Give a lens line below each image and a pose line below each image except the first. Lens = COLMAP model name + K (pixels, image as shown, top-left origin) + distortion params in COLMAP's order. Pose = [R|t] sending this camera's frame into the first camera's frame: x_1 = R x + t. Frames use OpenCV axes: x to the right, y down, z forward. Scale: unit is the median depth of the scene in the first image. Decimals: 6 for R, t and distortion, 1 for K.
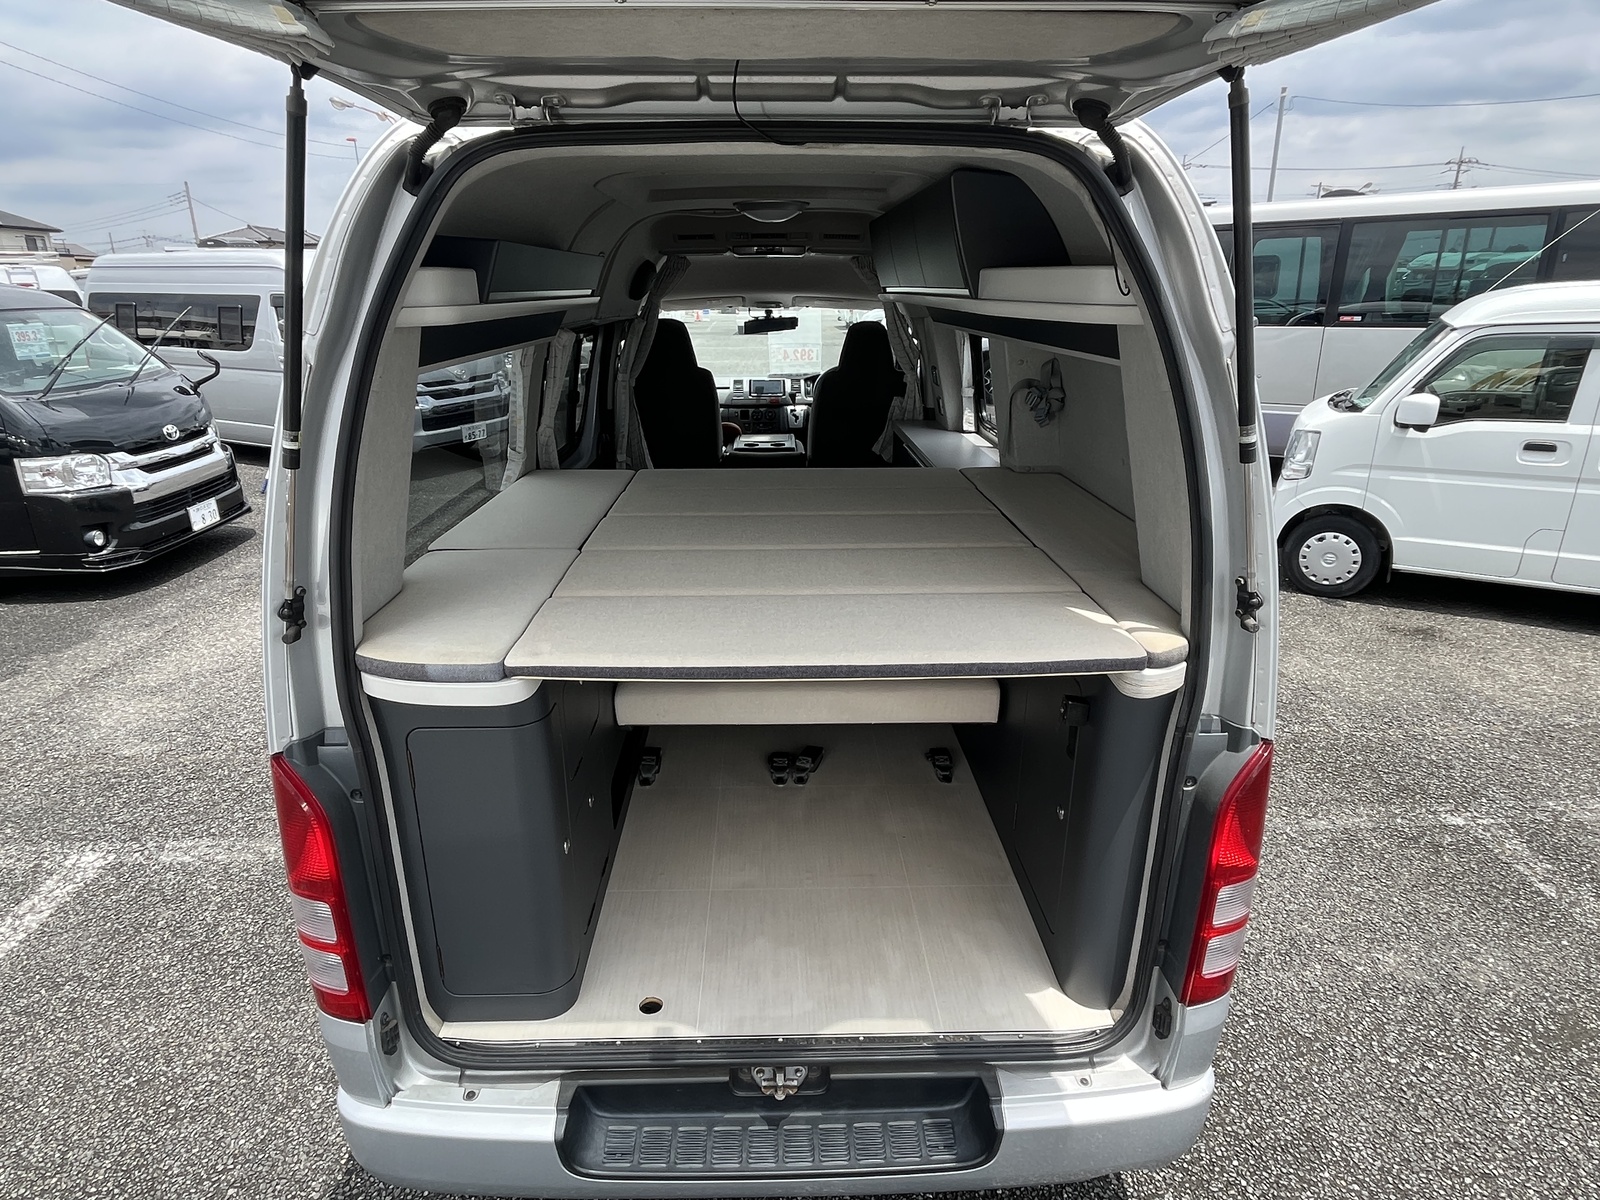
lens RADIAL K [[910.1, 0, 781.5], [0, 910.1, 598.6], [0, 0, 1]] dist [-0.002008, -0.002851]
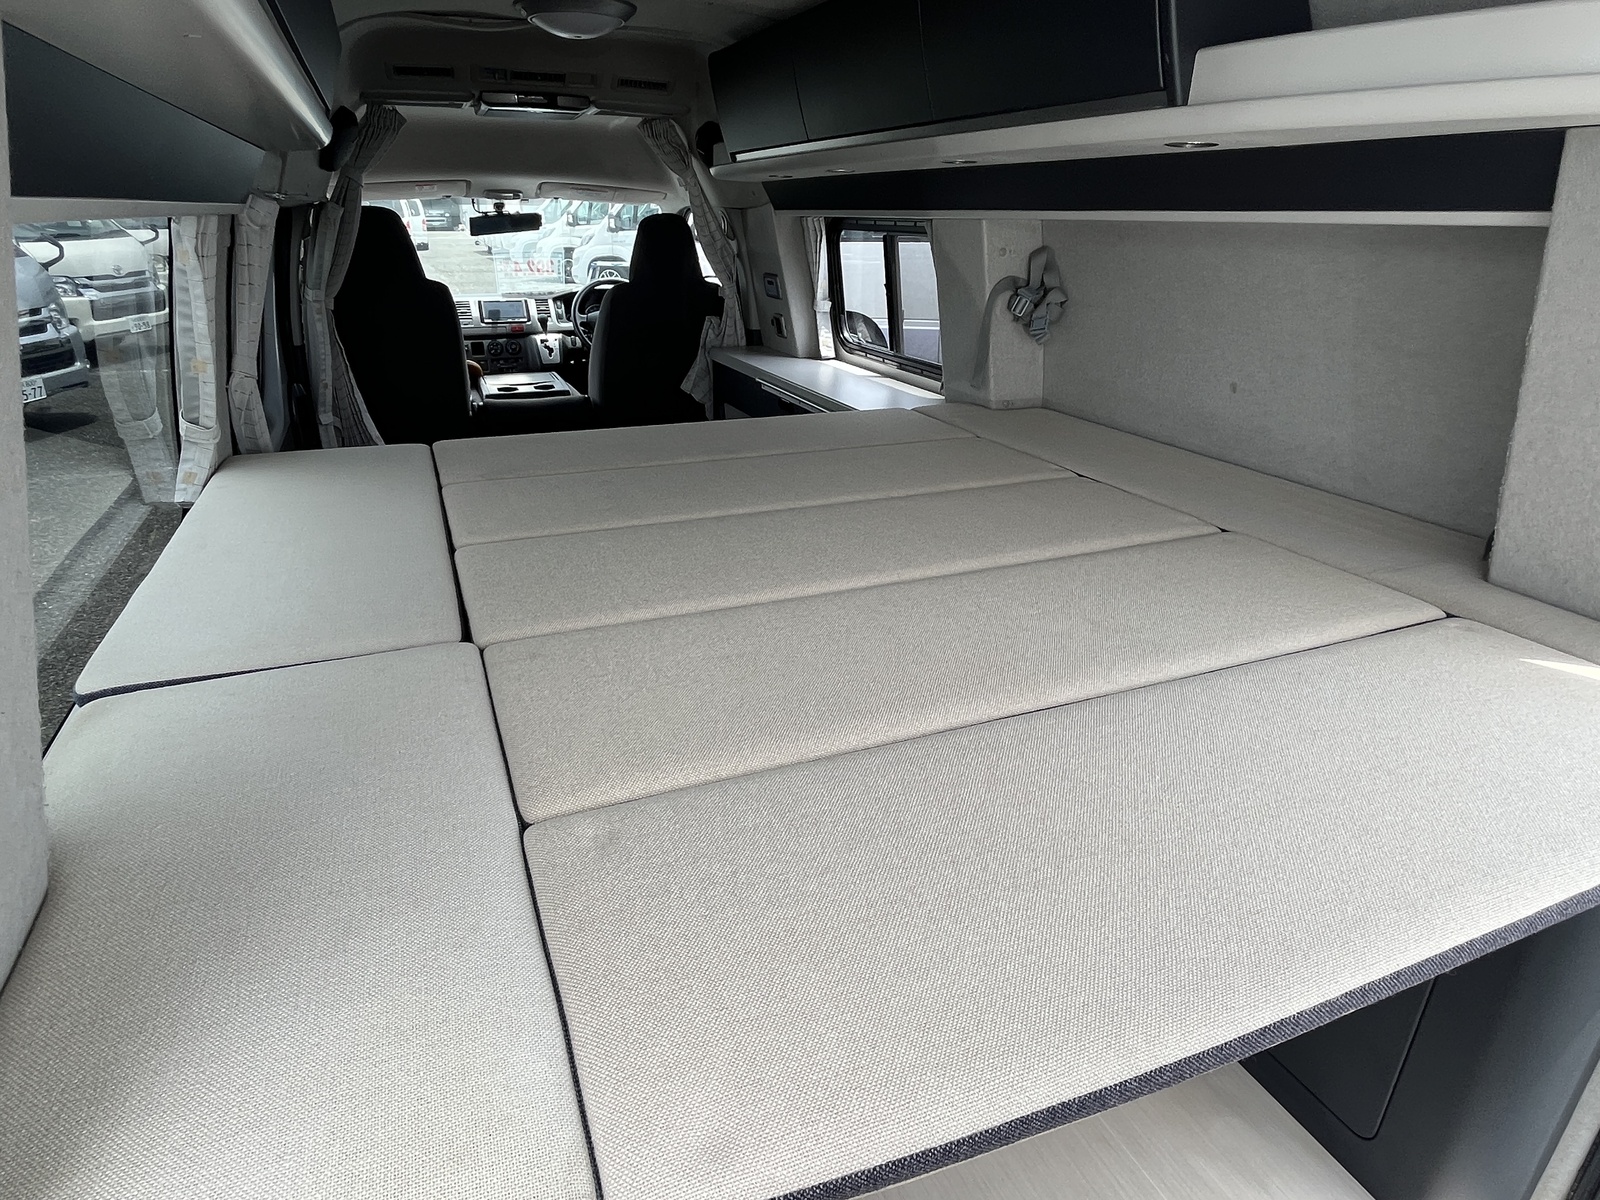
lens RADIAL K [[910.1, 0, 781.5], [0, 910.1, 598.6], [0, 0, 1]] dist [-0.002008, -0.002851]
pose [[0.930176, -0.129974, 0.343335, -0.110880], [0.105333, 0.990396, 0.089555, -0.047963], [-0.351678, -0.047137, 0.934934, 0.248292]]
